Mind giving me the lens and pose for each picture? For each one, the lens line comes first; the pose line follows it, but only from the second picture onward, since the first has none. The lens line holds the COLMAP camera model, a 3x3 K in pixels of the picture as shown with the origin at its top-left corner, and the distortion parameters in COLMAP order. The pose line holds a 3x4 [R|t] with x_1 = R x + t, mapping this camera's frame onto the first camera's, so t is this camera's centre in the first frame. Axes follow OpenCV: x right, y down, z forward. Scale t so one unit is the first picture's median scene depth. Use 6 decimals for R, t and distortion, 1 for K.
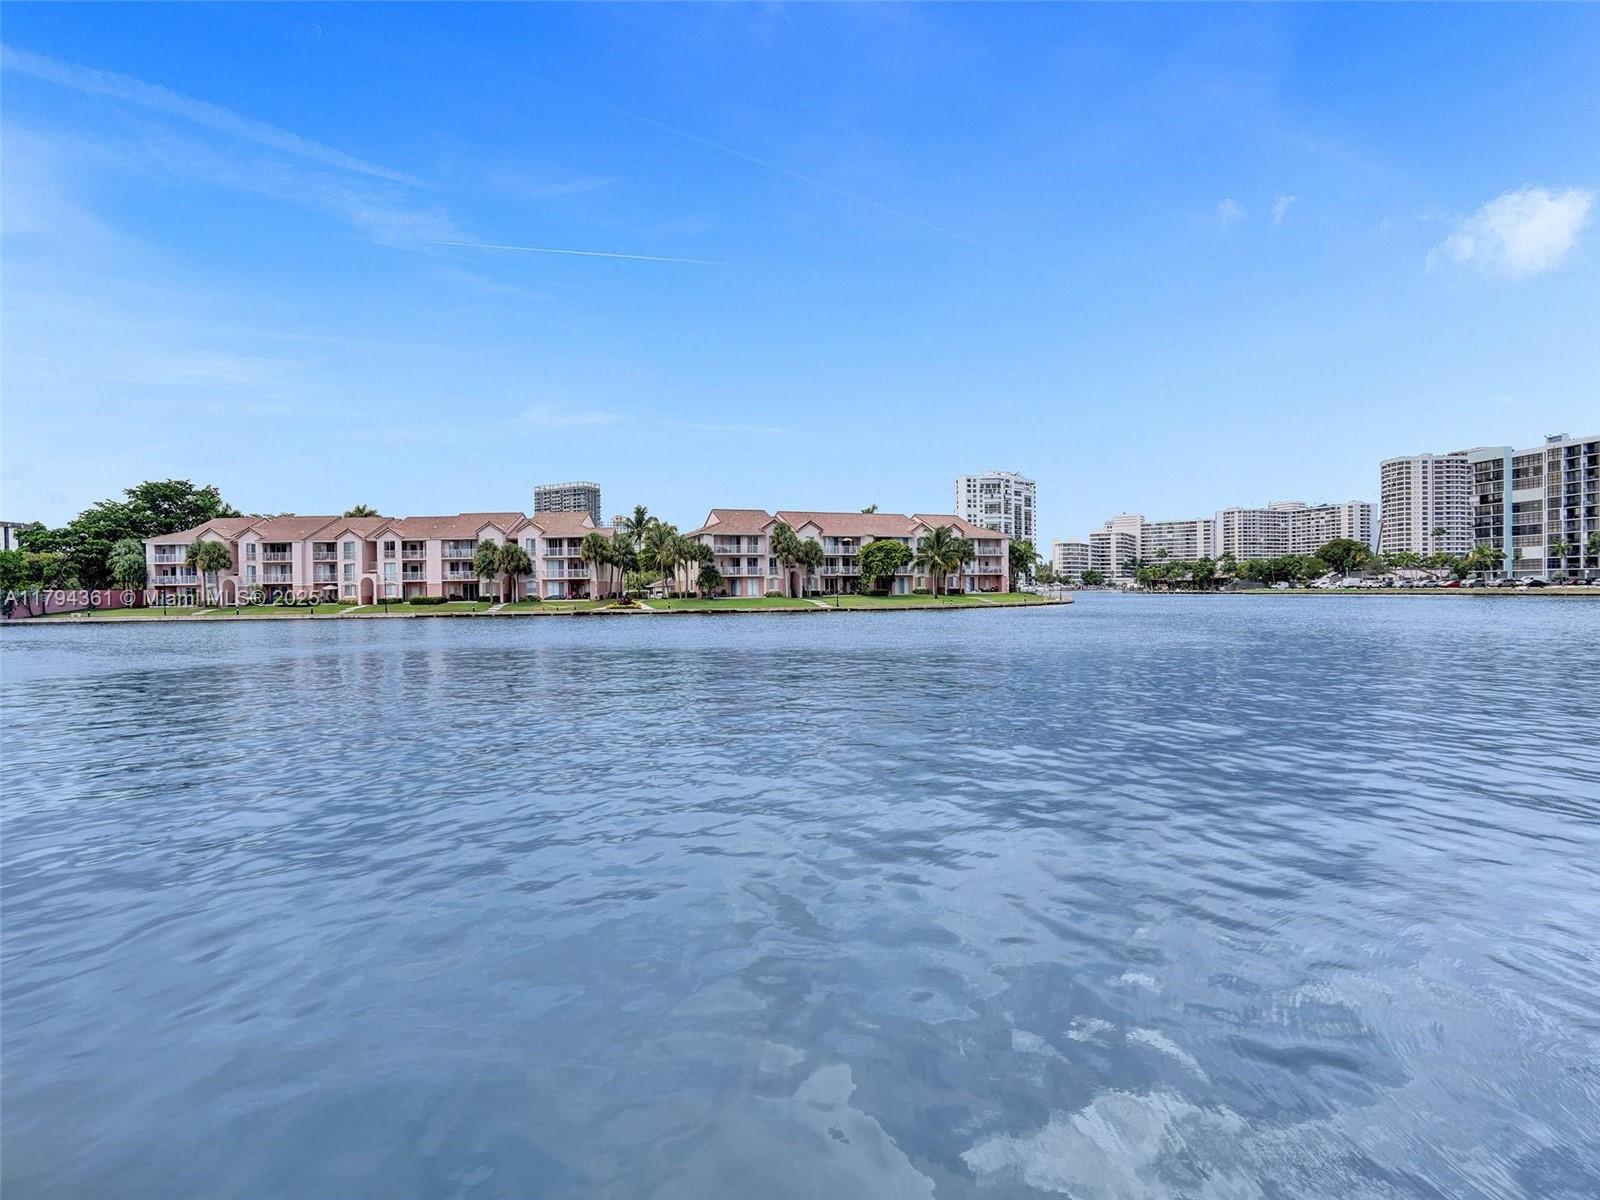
lens RADIAL K [[777.6, 0, 800.0], [0, 777.6, 600.0], [0, 0, 1]] dist [-0.035489, -0.000109]
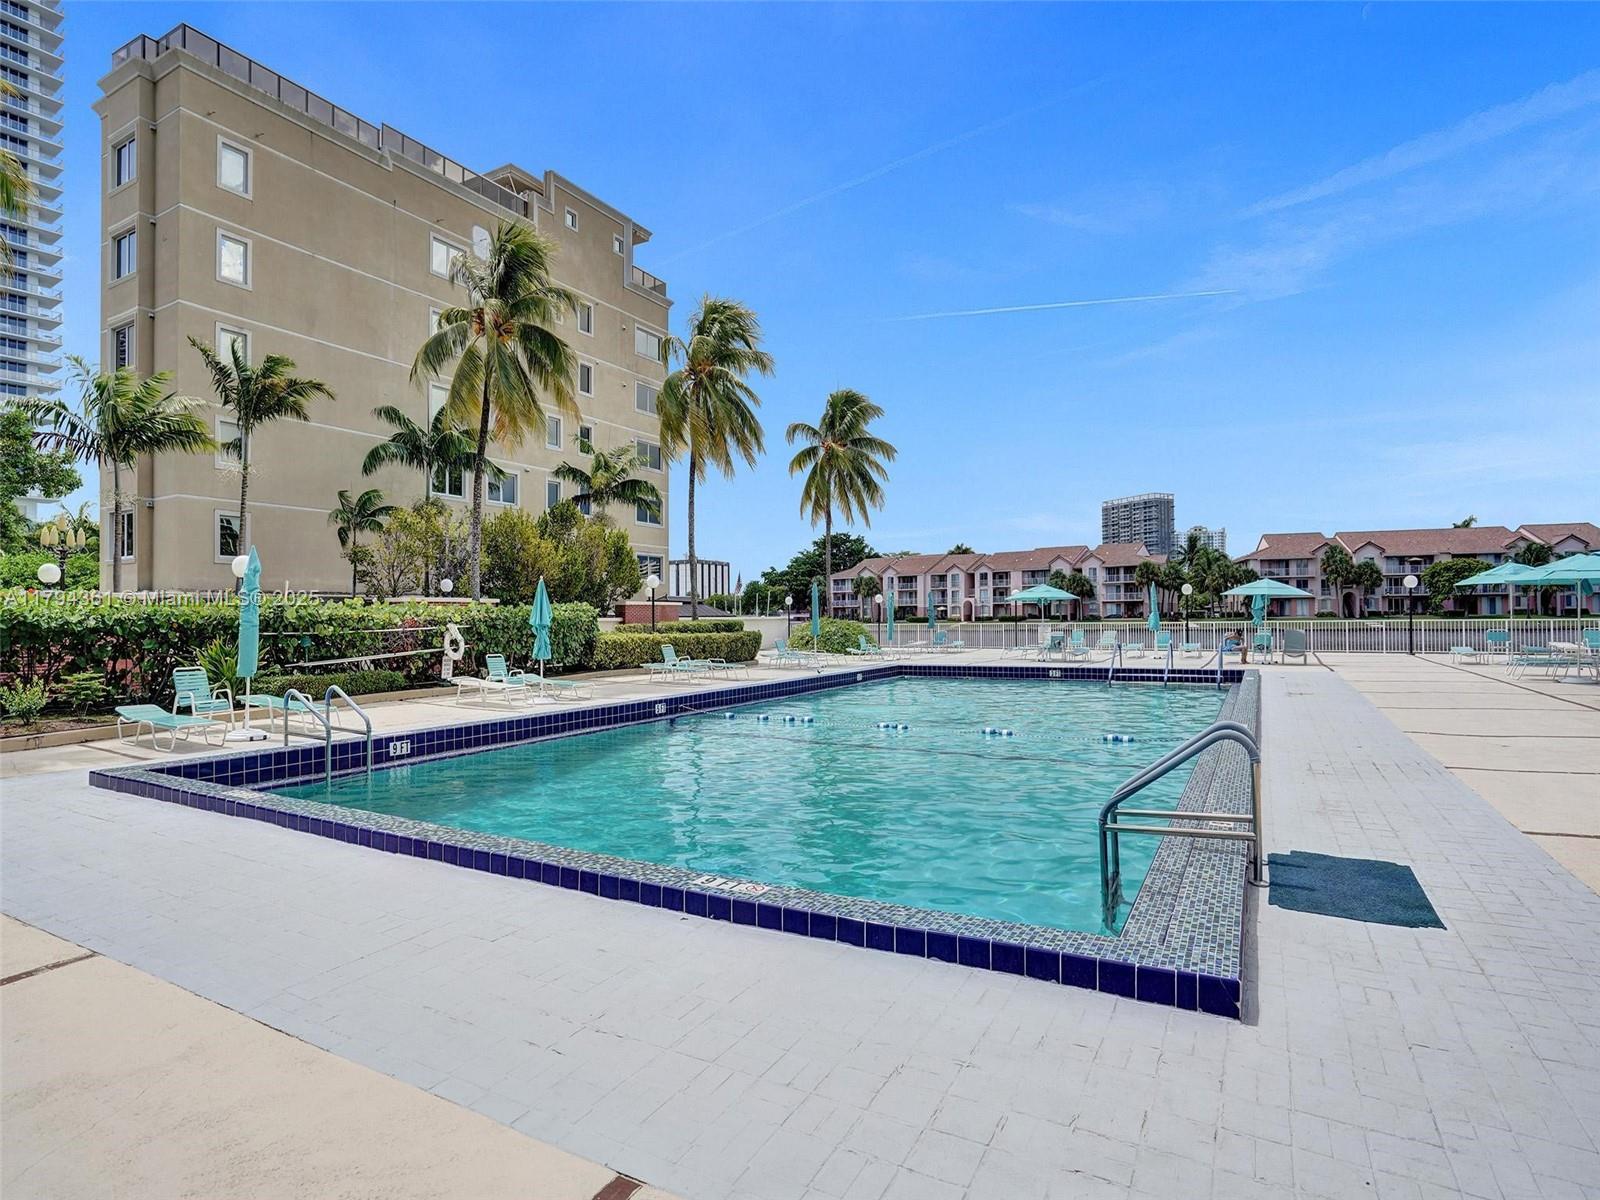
lens RADIAL K [[855.0, 0, 800.0], [0, 855.0, 600.0], [0, 0, 1]] dist [0.000301, 0.000289]
pose [[0.782864, -0.007667, -0.622146, 0.124721], [-0.007706, 0.999728, -0.022017, 0.003959], [0.622145, 0.022030, 0.782592, -0.328825]]
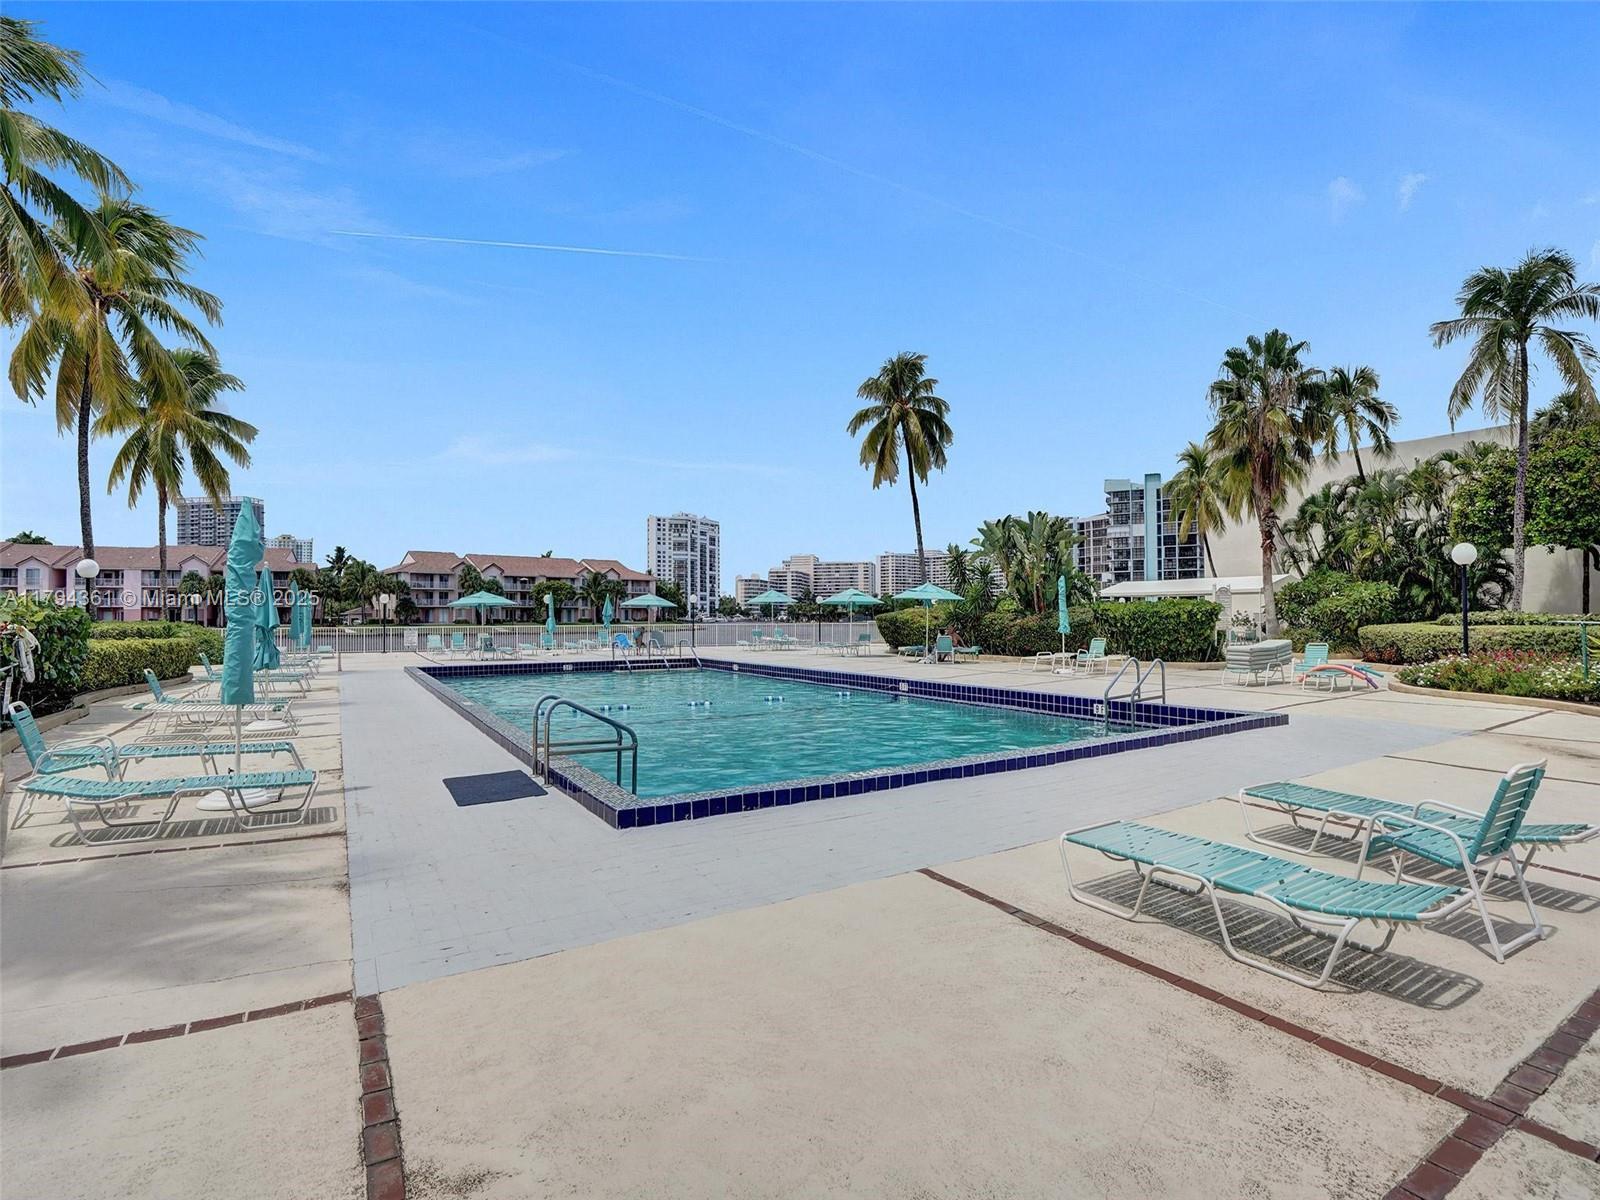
lens RADIAL K [[789.5, 0, 802.1], [0, 789.5, 640.0], [0, 0, 1]] dist [-0.057601, 0.025912]
pose [[0.932507, 0.000466, 0.361152, 0.021902], [-0.004796, 0.999927, 0.011092, 0.005852], [-0.361120, -0.012076, 0.932441, -0.367512]]
